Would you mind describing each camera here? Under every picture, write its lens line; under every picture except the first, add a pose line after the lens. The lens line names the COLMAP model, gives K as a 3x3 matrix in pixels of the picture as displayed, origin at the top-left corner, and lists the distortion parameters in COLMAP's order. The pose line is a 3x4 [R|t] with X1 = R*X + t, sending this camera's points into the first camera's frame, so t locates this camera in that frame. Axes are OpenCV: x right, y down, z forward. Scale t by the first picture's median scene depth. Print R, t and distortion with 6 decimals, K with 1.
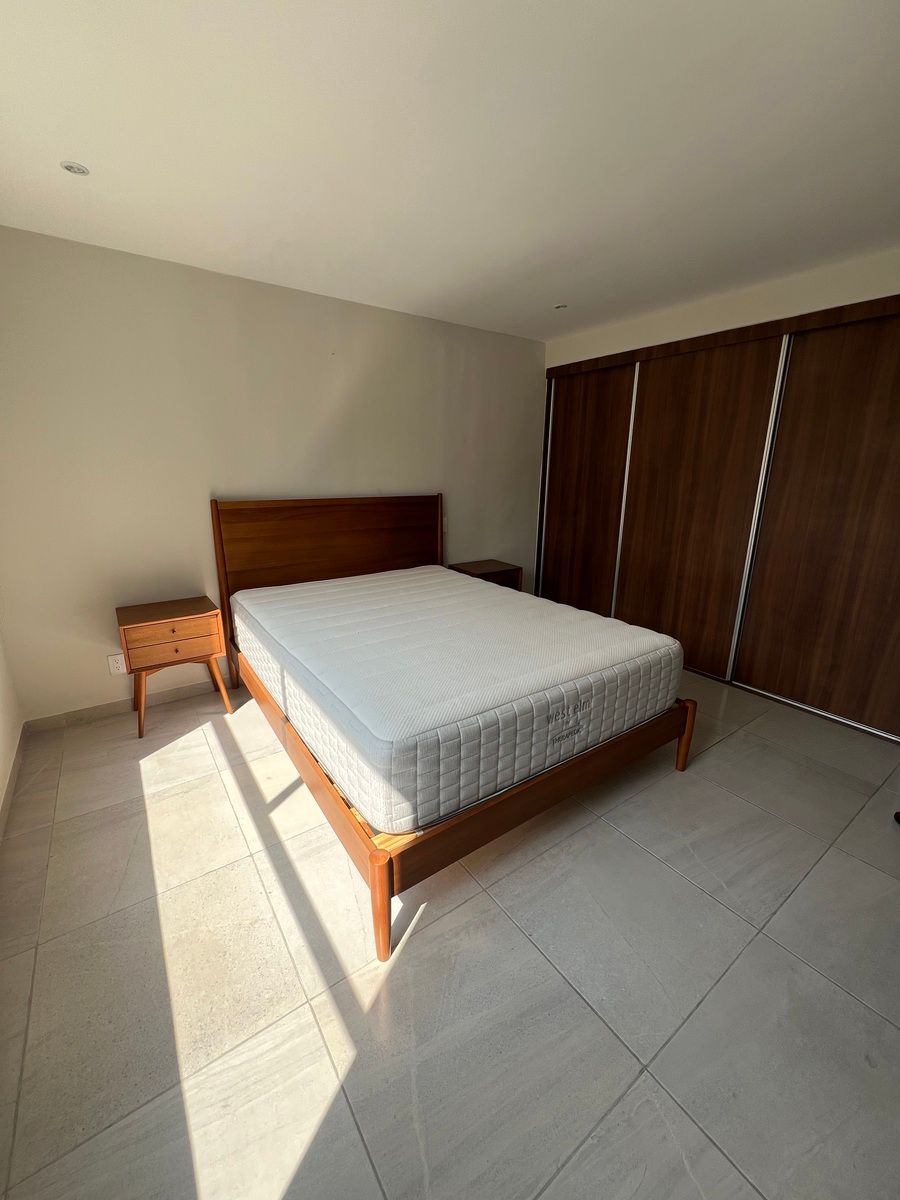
lens RADIAL K [[477.7, 0, 450.7], [0, 477.7, 596.2], [0, 0, 1]] dist [-0.002810, 0.000234]
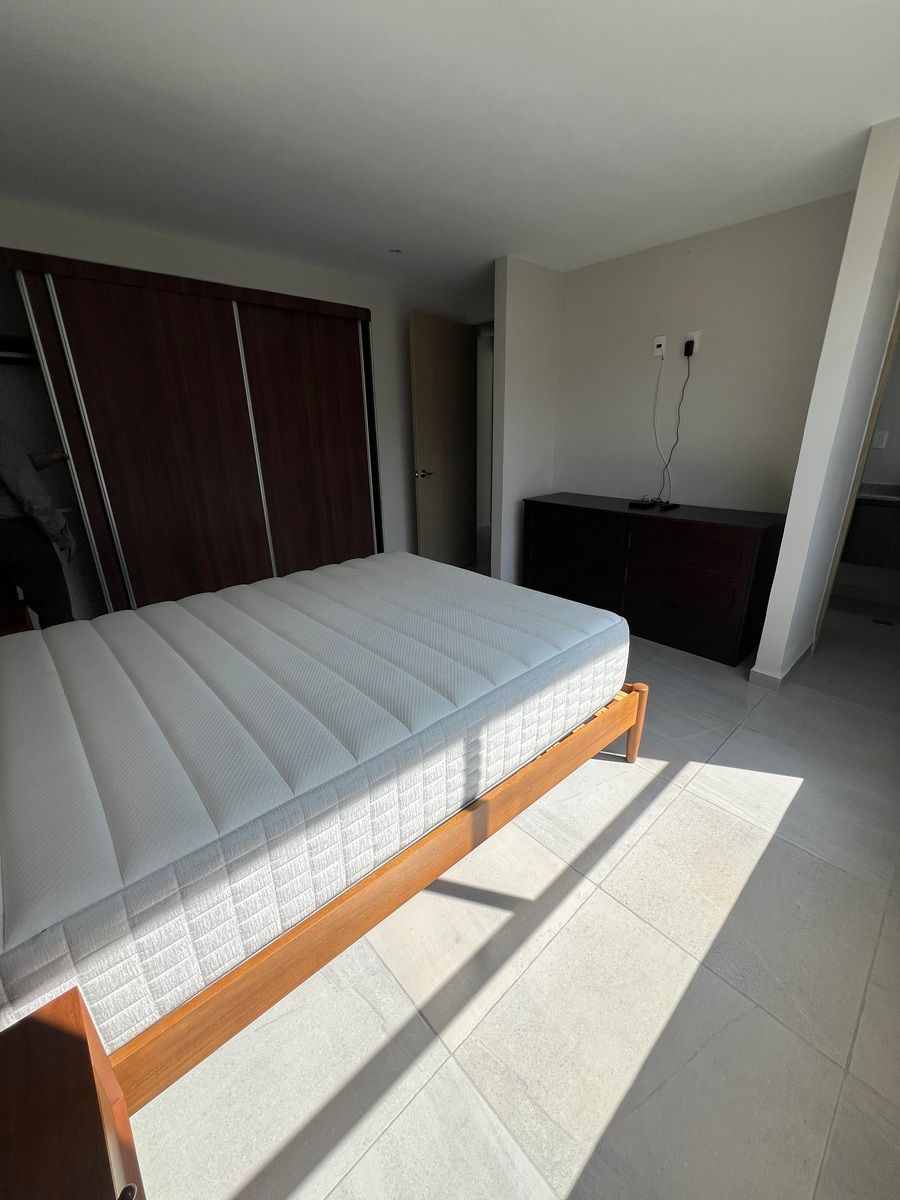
lens RADIAL K [[477.7, 0, 450.7], [0, 477.7, 596.2], [0, 0, 1]] dist [-0.002810, 0.000234]
pose [[-0.124696, -0.337641, 0.932979, -1.018242], [0.274938, 0.891738, 0.359462, -0.290491], [-0.953341, 0.301335, -0.018366, 1.137859]]
